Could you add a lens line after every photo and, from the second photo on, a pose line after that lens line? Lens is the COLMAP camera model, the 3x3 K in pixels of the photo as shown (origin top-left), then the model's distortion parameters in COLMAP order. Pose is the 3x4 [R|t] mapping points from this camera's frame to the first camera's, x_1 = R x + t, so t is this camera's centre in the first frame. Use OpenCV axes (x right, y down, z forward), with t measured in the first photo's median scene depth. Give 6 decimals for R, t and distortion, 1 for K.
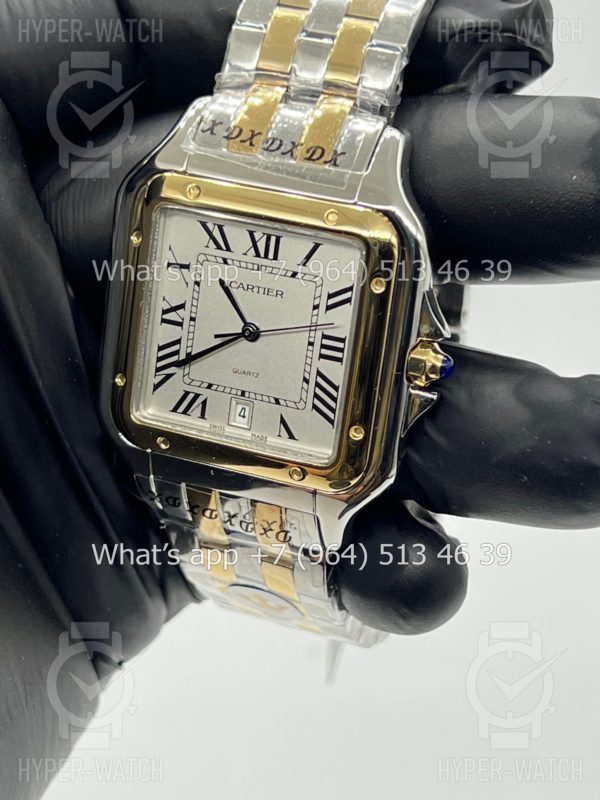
lens RADIAL K [[1834.0, 0, 300.0], [0, 1834.0, 398.8], [0, 0, 1]] dist [0.273406, 0.000000]
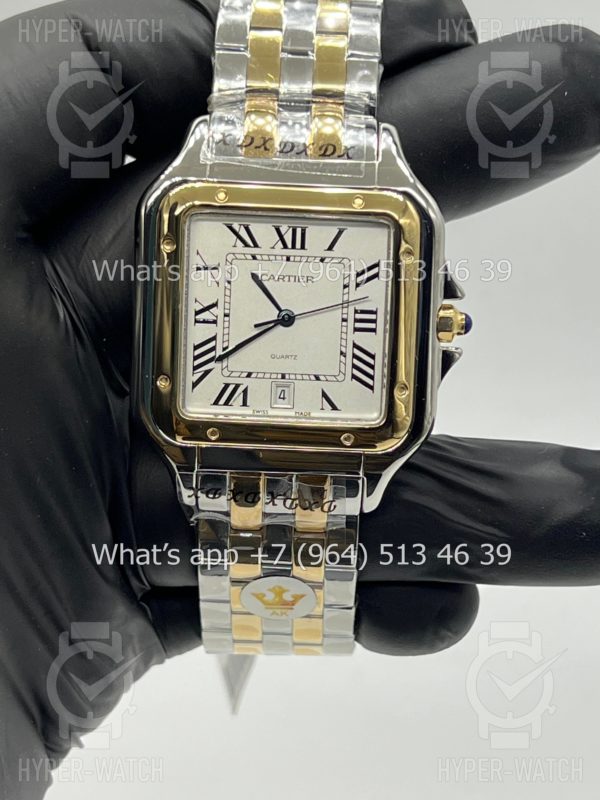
lens RADIAL K [[1834.0, 0, 305.4], [0, 1834.0, 401.5], [0, 0, 1]] dist [0.273406, 0.000000]
pose [[0.923599, -0.124380, 0.362623, -0.420891], [0.163557, 0.983342, -0.079292, 0.101740], [-0.346720, 0.132543, 0.928557, -0.015888]]
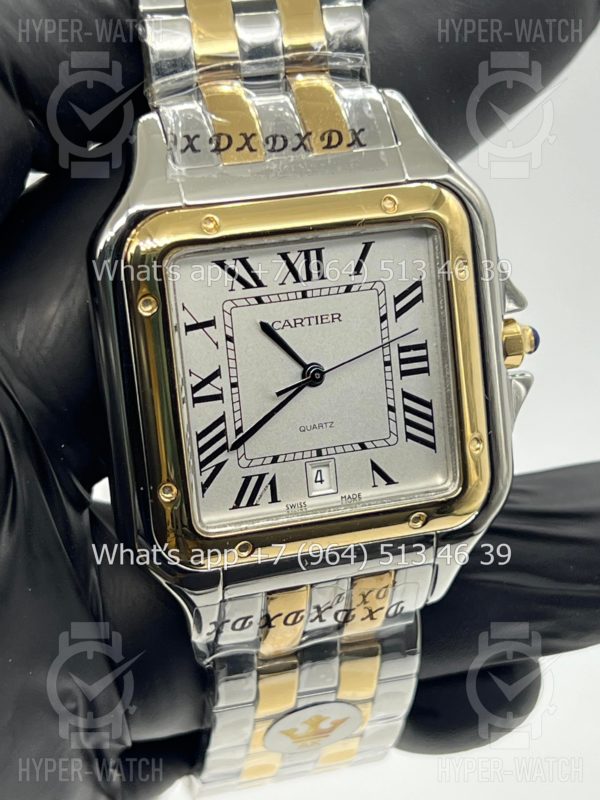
lens RADIAL K [[1834.0, 0, 298.9], [0, 1834.0, 400.6], [0, 0, 1]] dist [0.273406, 0.000000]
pose [[0.759344, -0.302416, 0.576143, -0.498639], [0.332838, 0.941353, 0.055441, -0.072505], [-0.559120, 0.149663, 0.815466, 0.350934]]
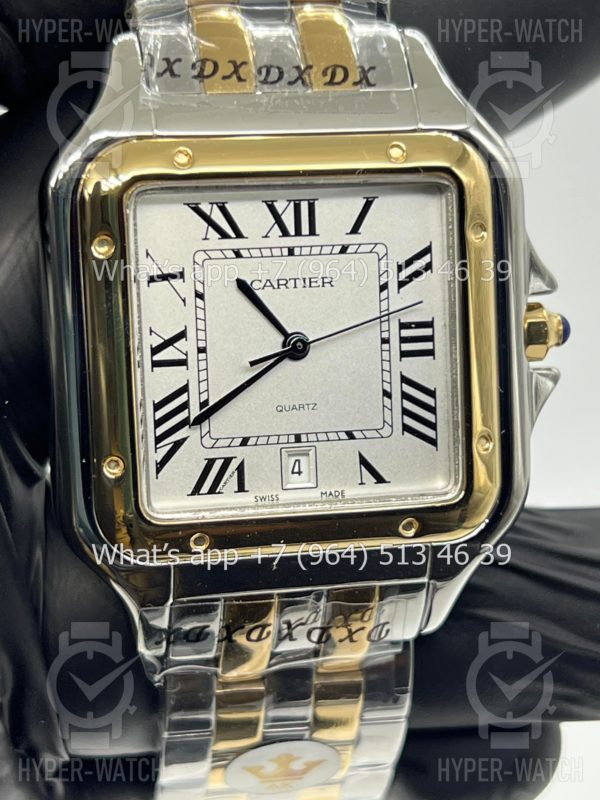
lens RADIAL K [[1834.0, 0, 296.1], [0, 1834.0, 401.7], [0, 0, 1]] dist [0.273406, 0.000000]
pose [[0.819712, -0.210503, 0.532692, -0.399484], [0.268629, 0.962680, -0.032948, 0.006534], [-0.505876, 0.170105, 0.845667, 0.420781]]
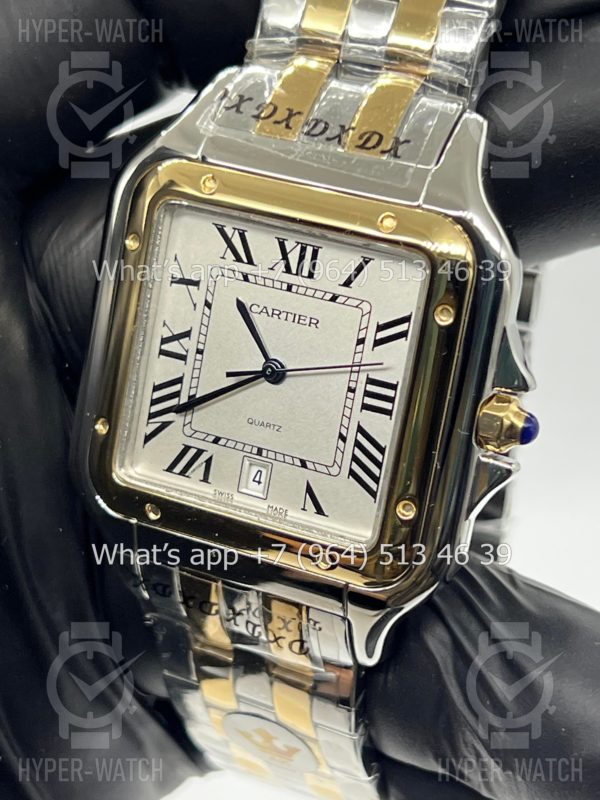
lens RADIAL K [[1834.0, 0, 303.6], [0, 1834.0, 396.6], [0, 0, 1]] dist [0.273406, 0.000000]
pose [[0.998245, 0.052754, -0.026911, 0.006715], [-0.054250, 0.996824, -0.058308, 0.018039], [0.023749, 0.059665, 0.997936, 0.239604]]
